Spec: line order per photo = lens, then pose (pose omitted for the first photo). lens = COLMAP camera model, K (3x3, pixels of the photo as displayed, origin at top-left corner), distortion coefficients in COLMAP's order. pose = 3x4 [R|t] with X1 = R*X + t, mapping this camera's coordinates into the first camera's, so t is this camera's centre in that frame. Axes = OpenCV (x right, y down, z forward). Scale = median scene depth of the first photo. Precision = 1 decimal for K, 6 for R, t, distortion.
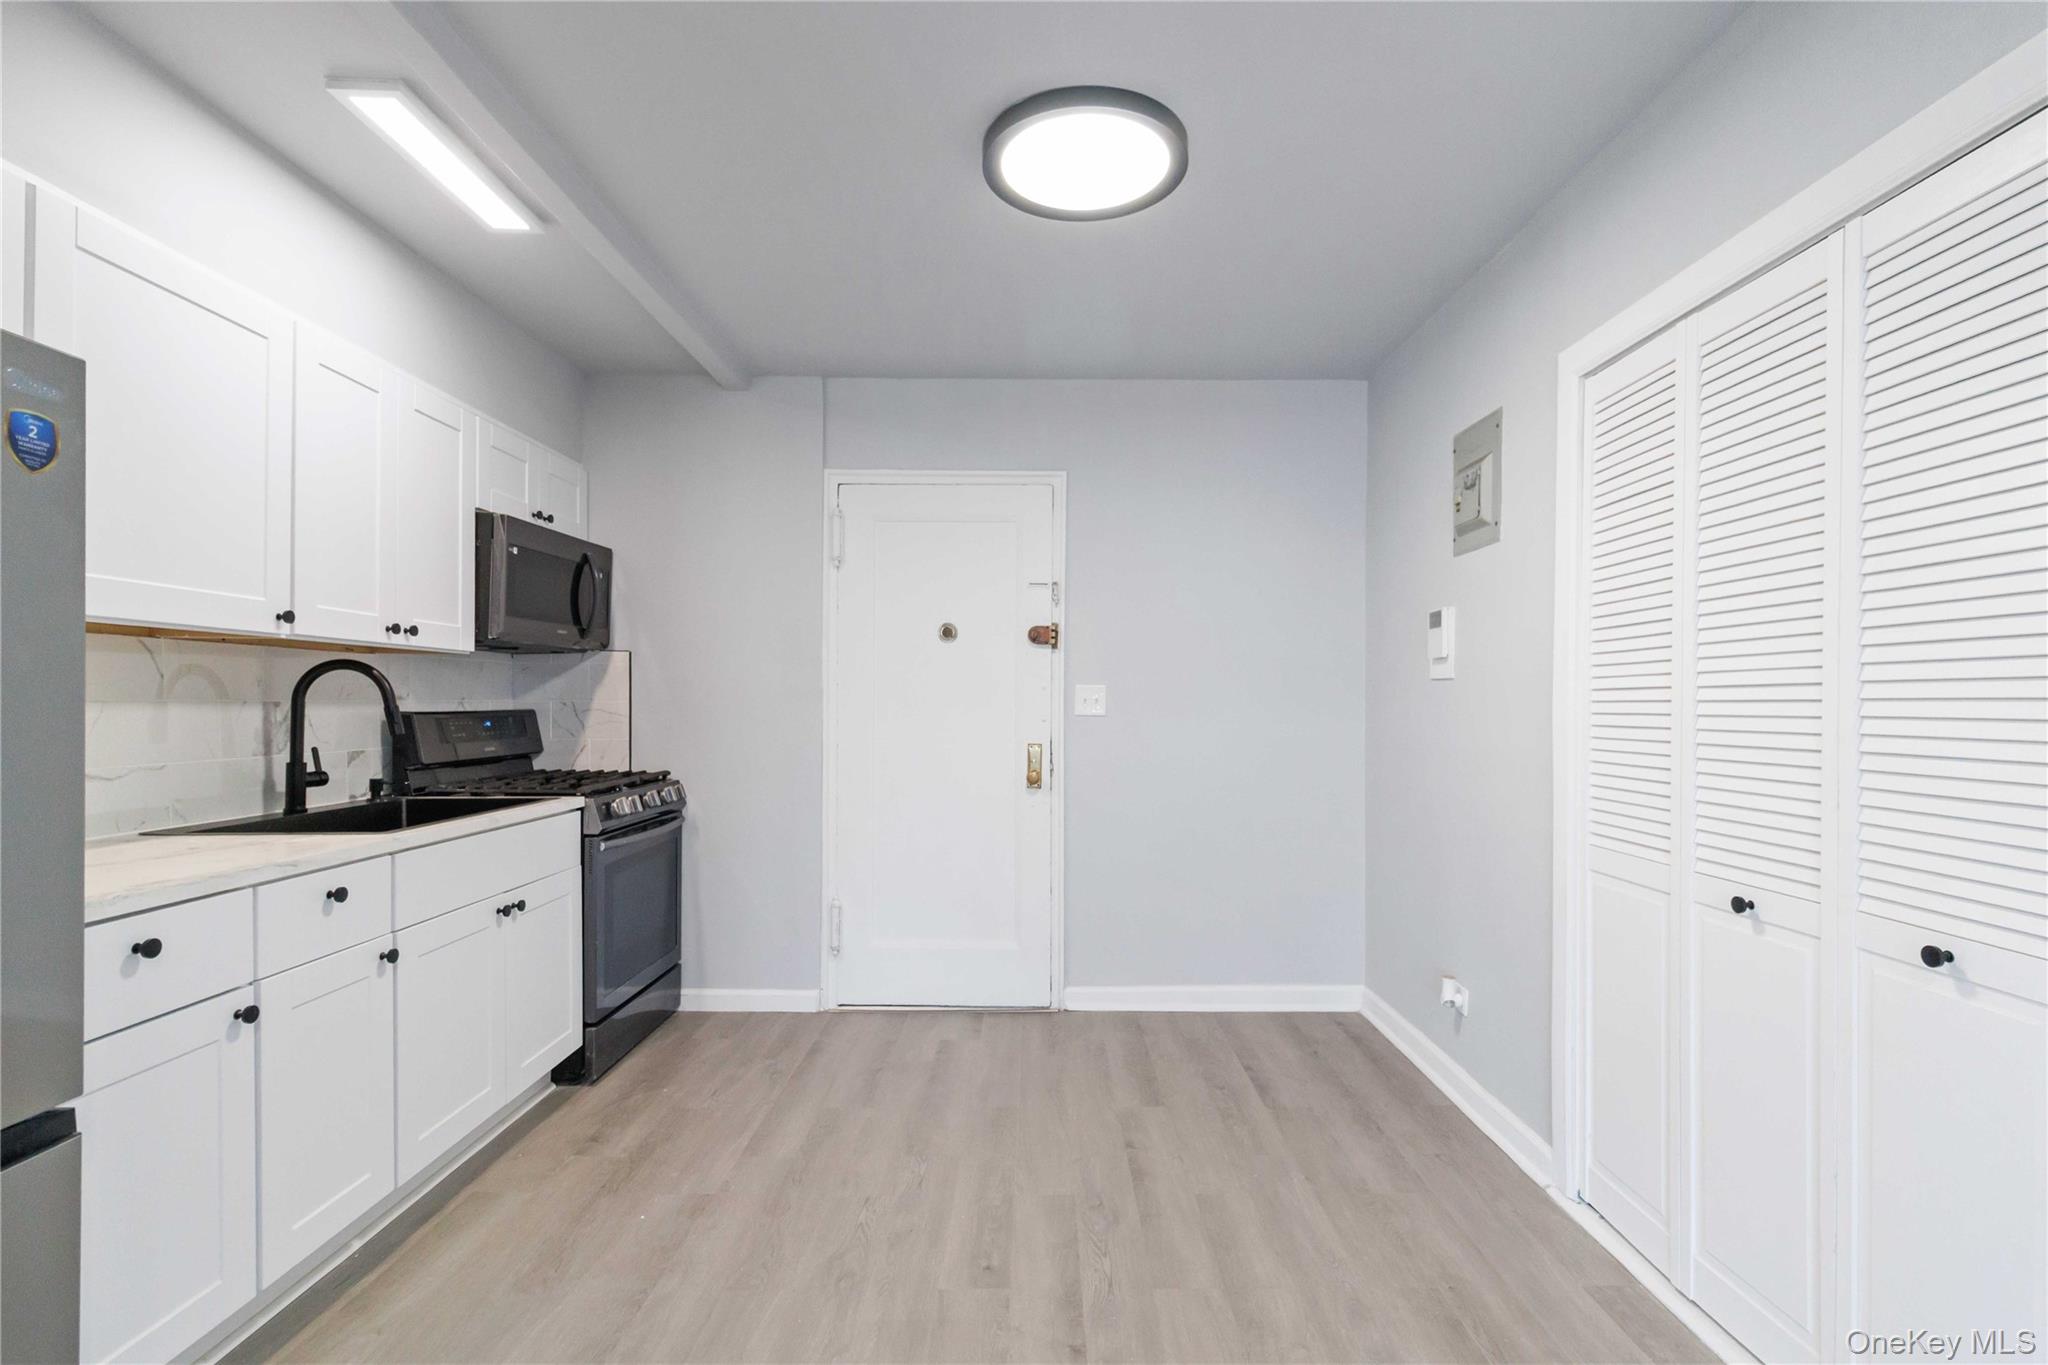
lens RADIAL K [[963.7, 0, 1059.7], [0, 963.7, 702.9], [0, 0, 1]] dist [0.000828, 0.001703]
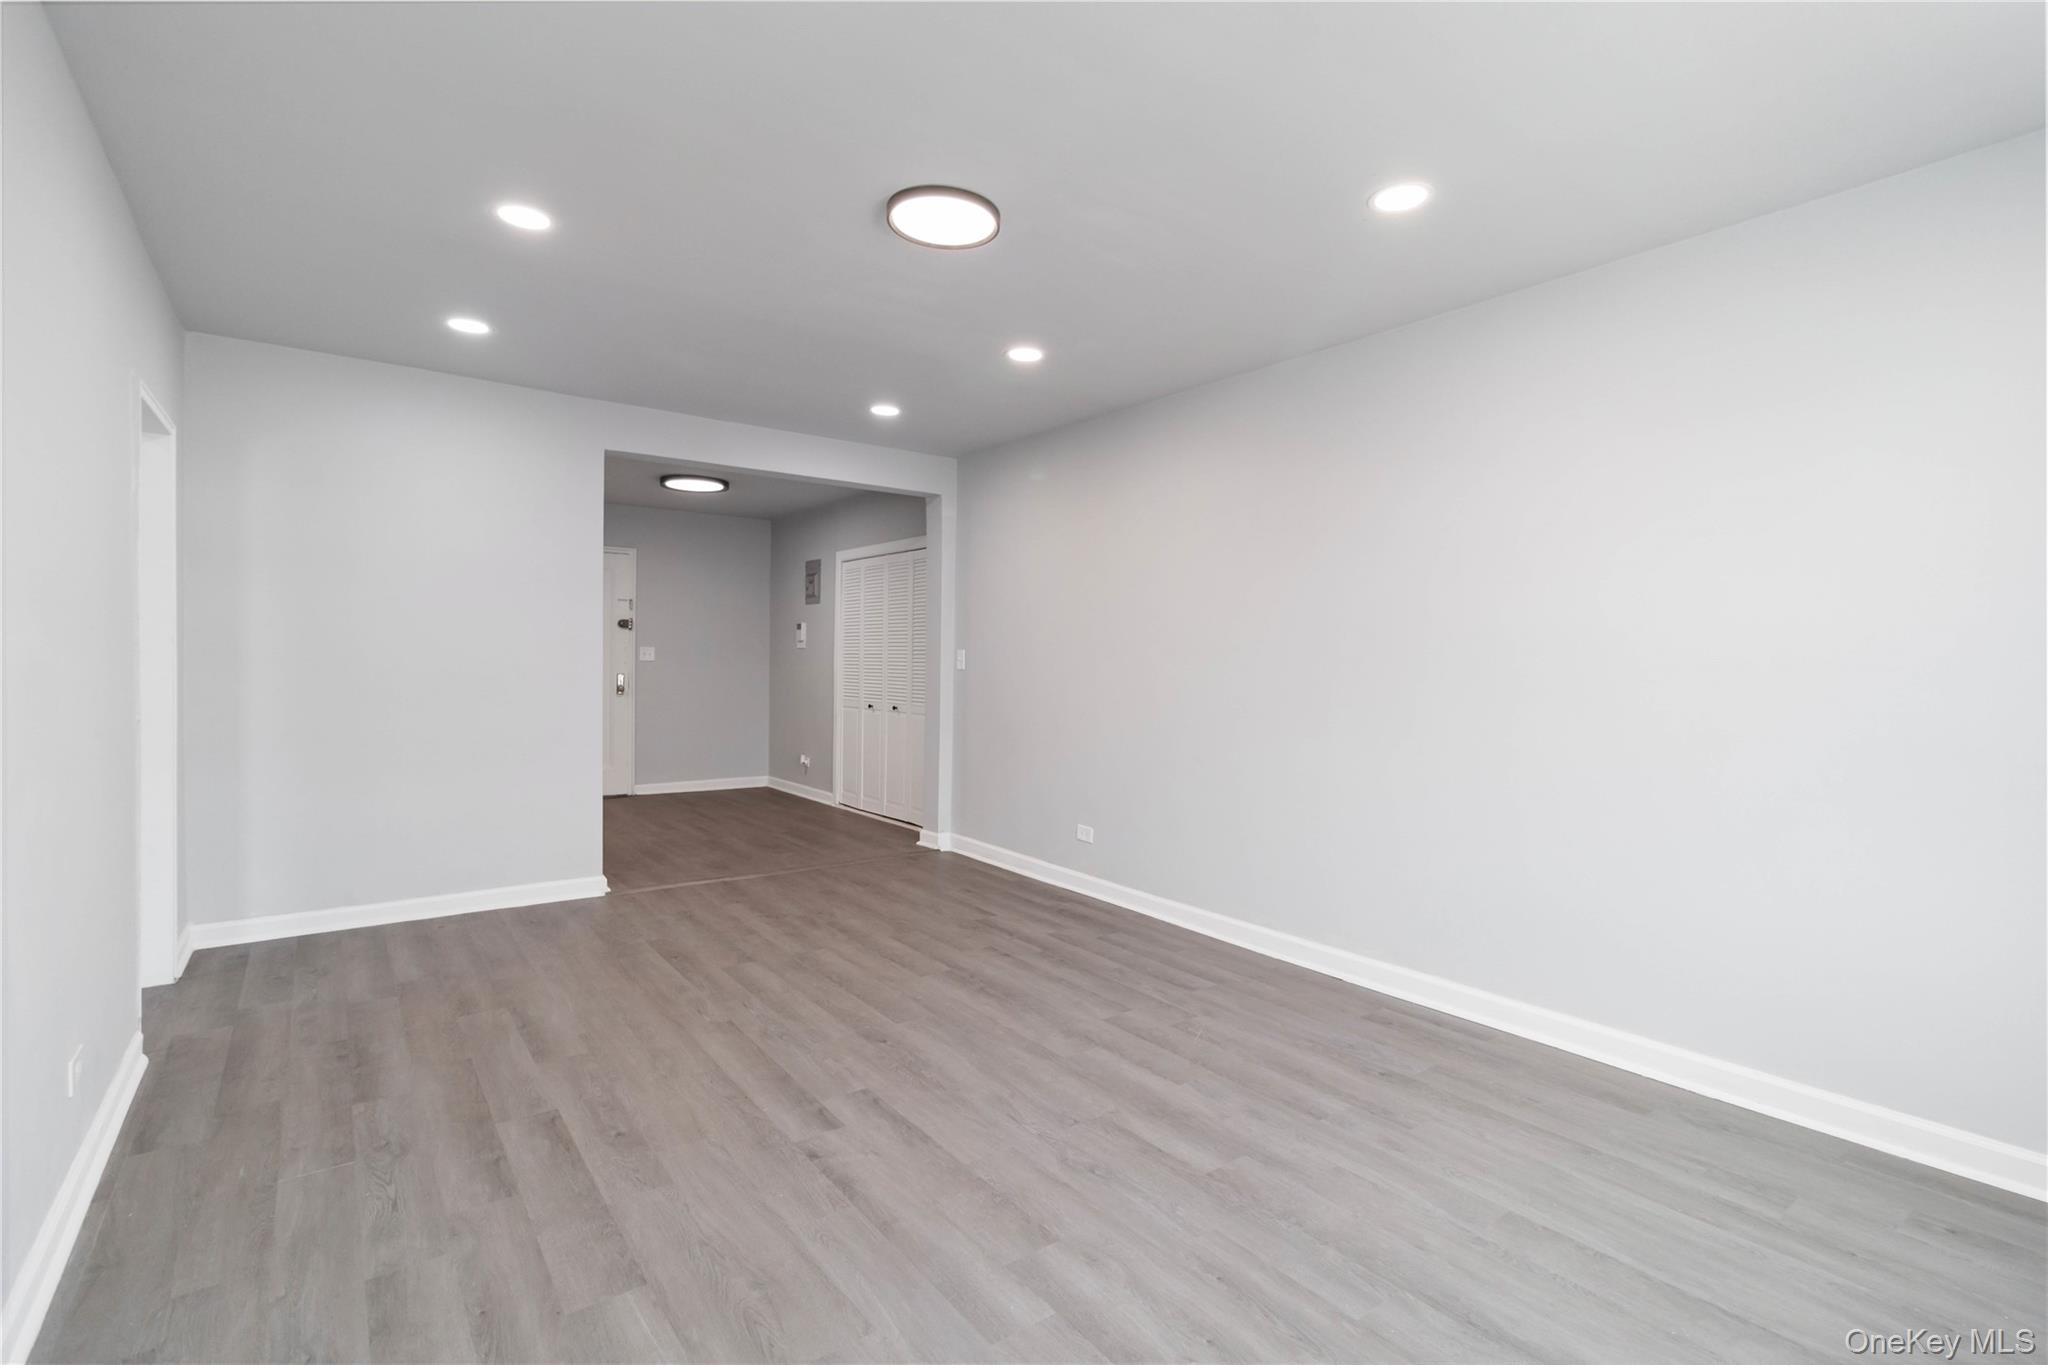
lens RADIAL K [[963.7, 0, 1040.0], [0, 963.7, 691.0], [0, 0, 1]] dist [0.000828, 0.001703]
pose [[0.801294, -0.009822, 0.598190, -0.645484], [-0.014917, 0.999226, 0.036389, -0.013230], [-0.598084, -0.038081, 0.800528, -1.481930]]
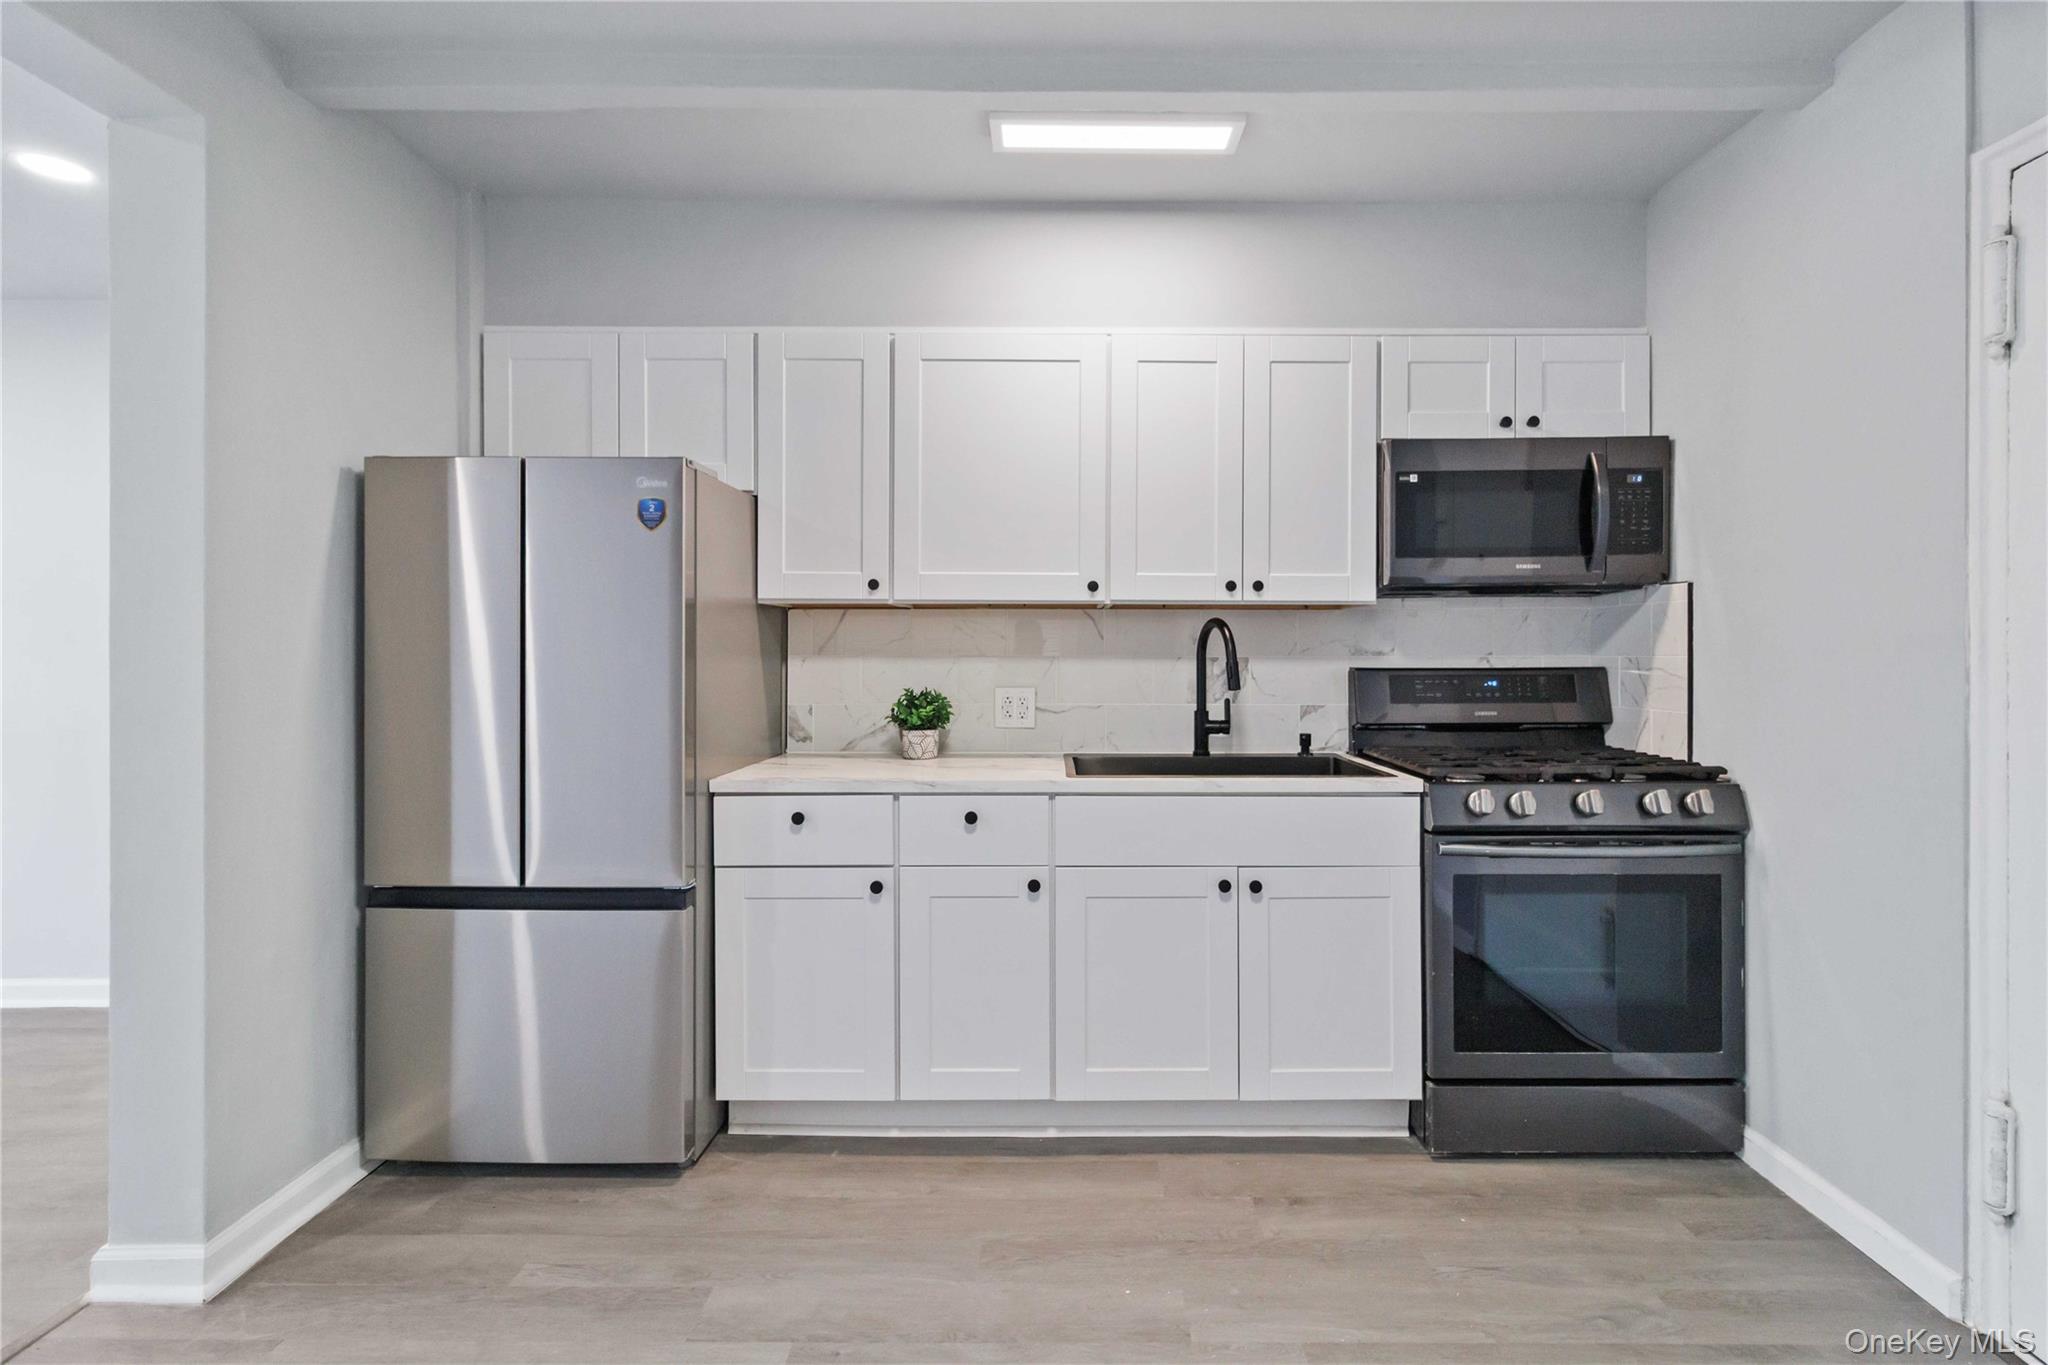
lens RADIAL K [[963.7, 0, 1056.6], [0, 963.7, 651.1], [0, 0, 1]] dist [0.000828, 0.001703]
pose [[-0.024067, -0.005740, -0.999694, 0.260796], [-0.001410, 0.999983, -0.005708, -0.001395], [0.999709, 0.001272, -0.024075, 0.650093]]
